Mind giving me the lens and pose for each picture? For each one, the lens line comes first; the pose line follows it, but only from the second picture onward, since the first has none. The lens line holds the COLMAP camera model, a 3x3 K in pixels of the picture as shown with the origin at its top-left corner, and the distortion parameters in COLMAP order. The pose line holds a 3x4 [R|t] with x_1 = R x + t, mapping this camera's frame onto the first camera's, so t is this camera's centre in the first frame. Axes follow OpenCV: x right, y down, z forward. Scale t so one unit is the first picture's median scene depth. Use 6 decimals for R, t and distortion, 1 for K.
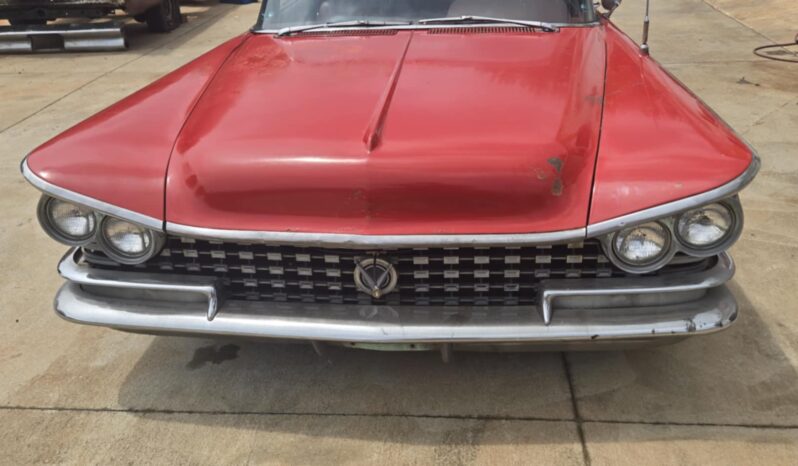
lens RADIAL K [[660.1, 0, 399.0], [0, 660.1, 233.0], [0, 0, 1]] dist [0.079903, -0.090409]
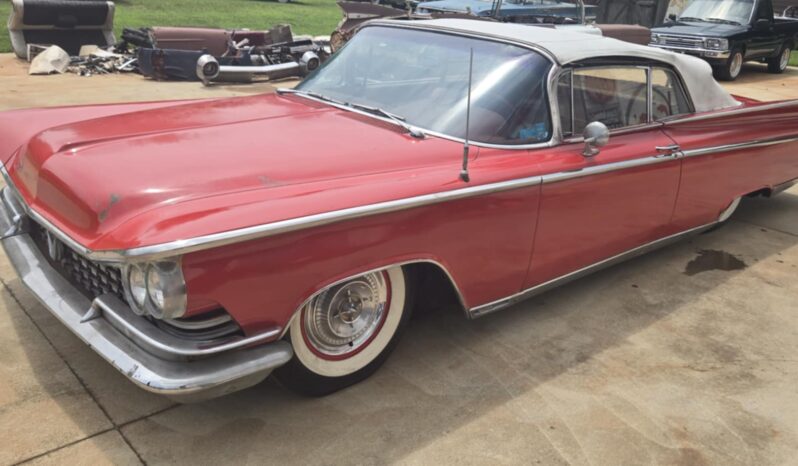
lens RADIAL K [[660.1, 0, 399.0], [0, 660.1, 233.0], [0, 0, 1]] dist [0.079903, -0.090409]
pose [[0.724980, 0.320062, -0.609889, 1.225498], [-0.389937, 0.920633, 0.019614, -0.242878], [0.567761, 0.223598, 0.792244, 0.281920]]
